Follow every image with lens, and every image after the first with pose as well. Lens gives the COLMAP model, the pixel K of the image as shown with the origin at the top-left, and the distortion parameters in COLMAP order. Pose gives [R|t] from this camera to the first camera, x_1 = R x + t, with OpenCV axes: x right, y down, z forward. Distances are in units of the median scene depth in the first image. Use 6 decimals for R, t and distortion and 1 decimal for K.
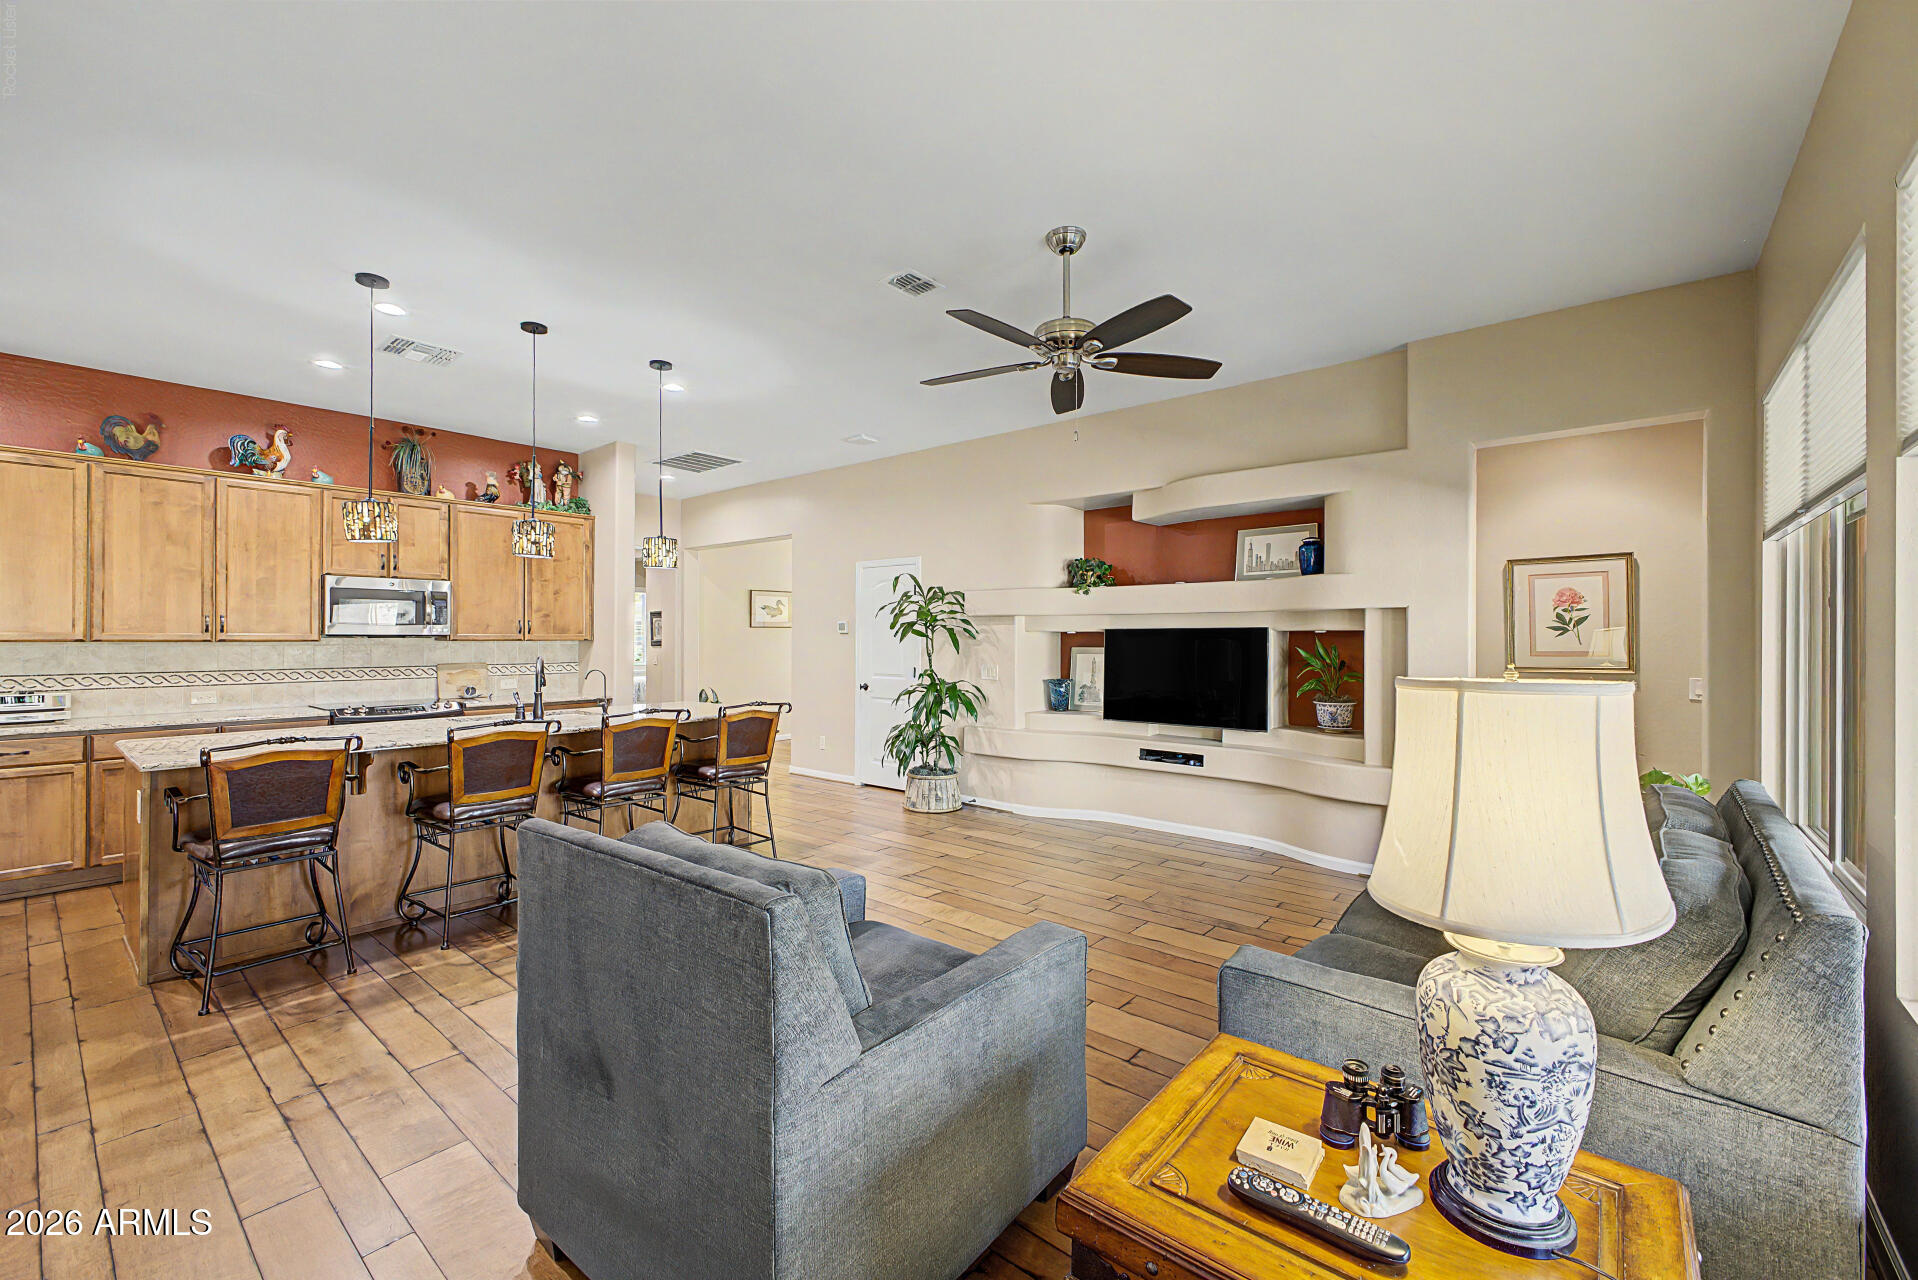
lens RADIAL K [[792.5, 0, 966.8], [0, 792.5, 637.8], [0, 0, 1]] dist [0.003959, 0.000156]
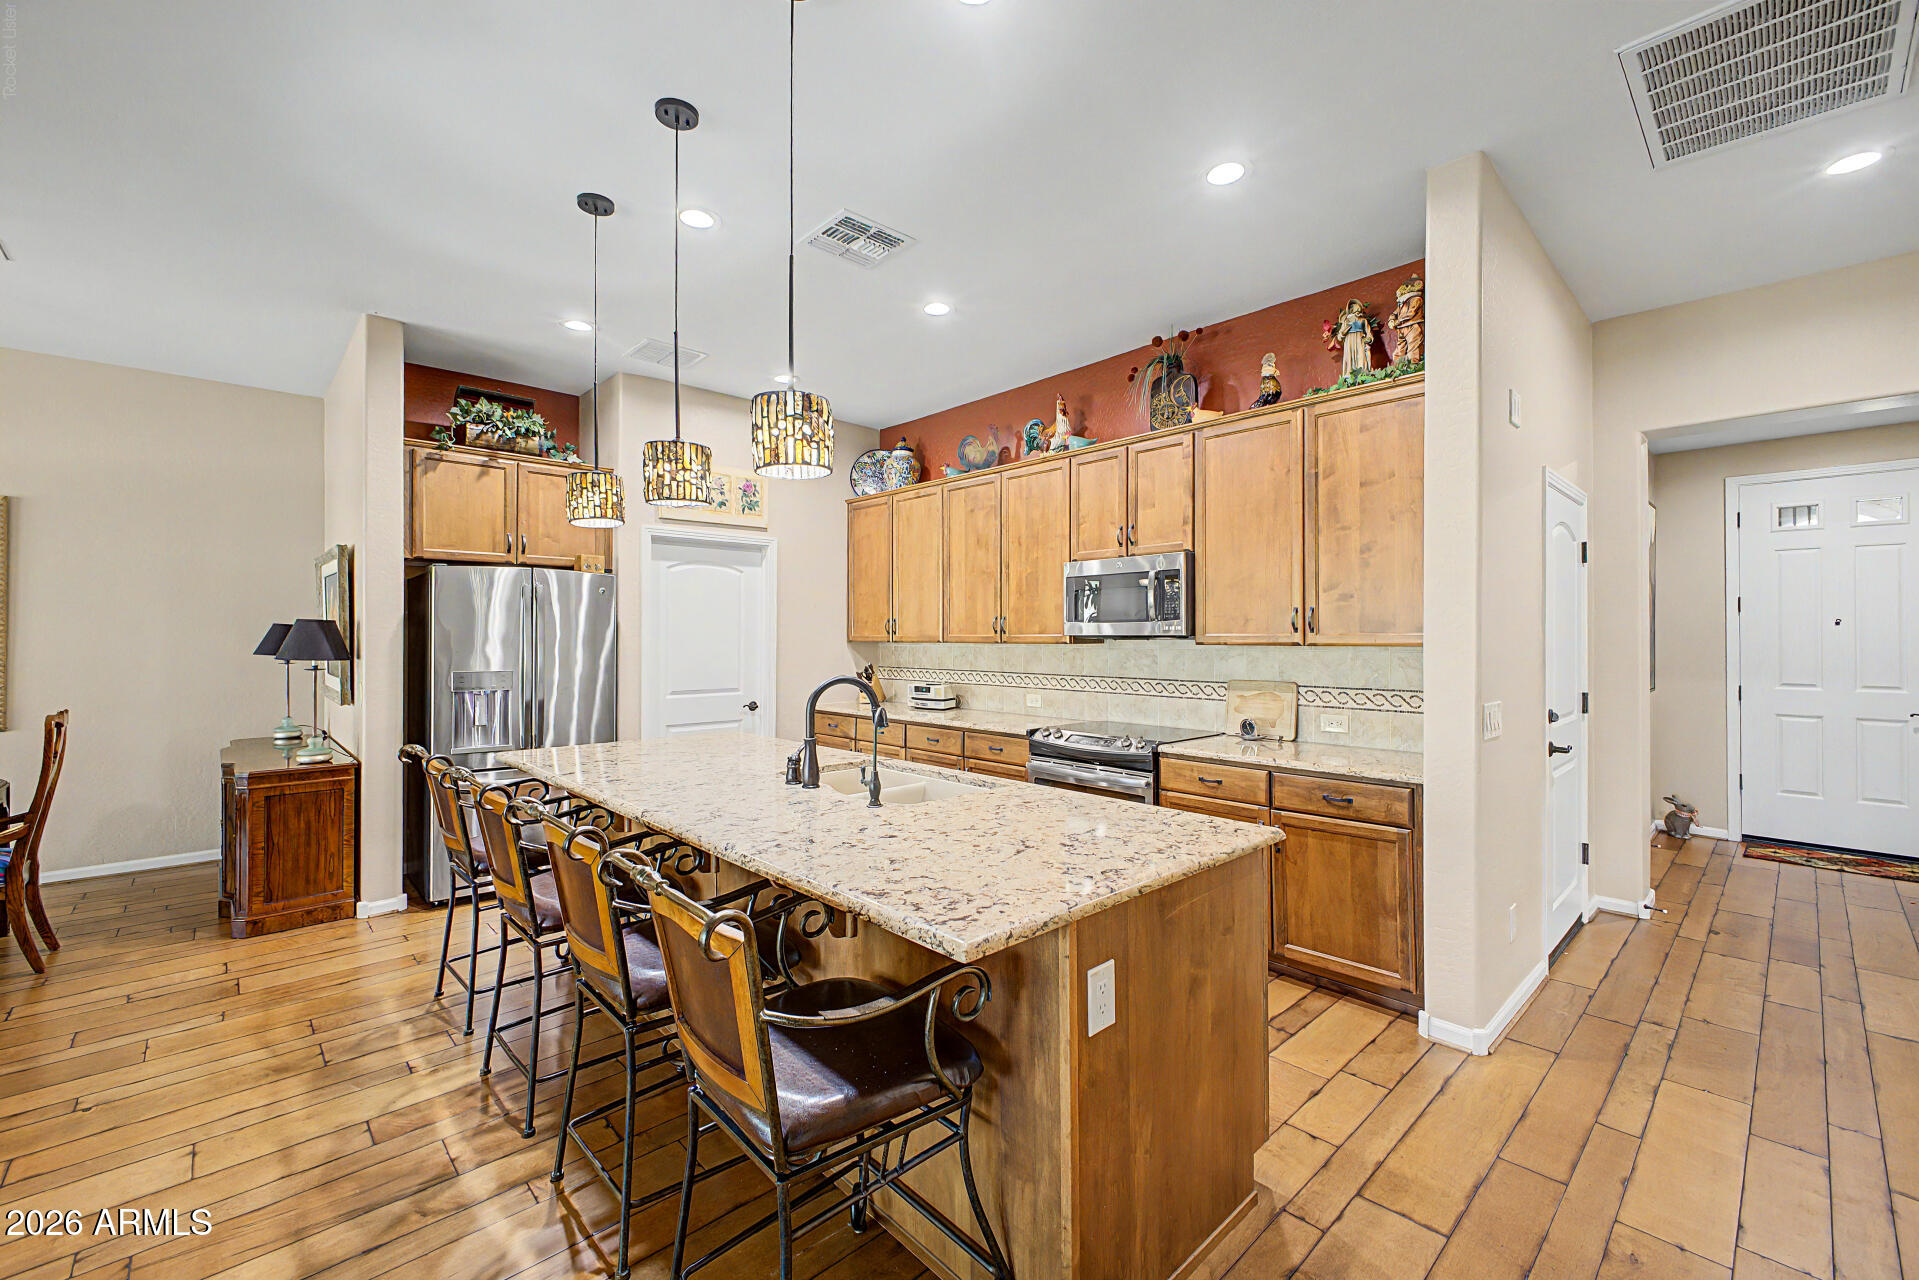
lens RADIAL K [[793.0, 0, 963.6], [0, 793.0, 636.0], [0, 0, 1]] dist [0.003959, 0.000156]
pose [[-0.121534, -0.004046, -0.992579, 0.002947], [0.000665, 0.999991, -0.004158, -0.000471], [0.992587, -0.001165, -0.121530, 0.475979]]
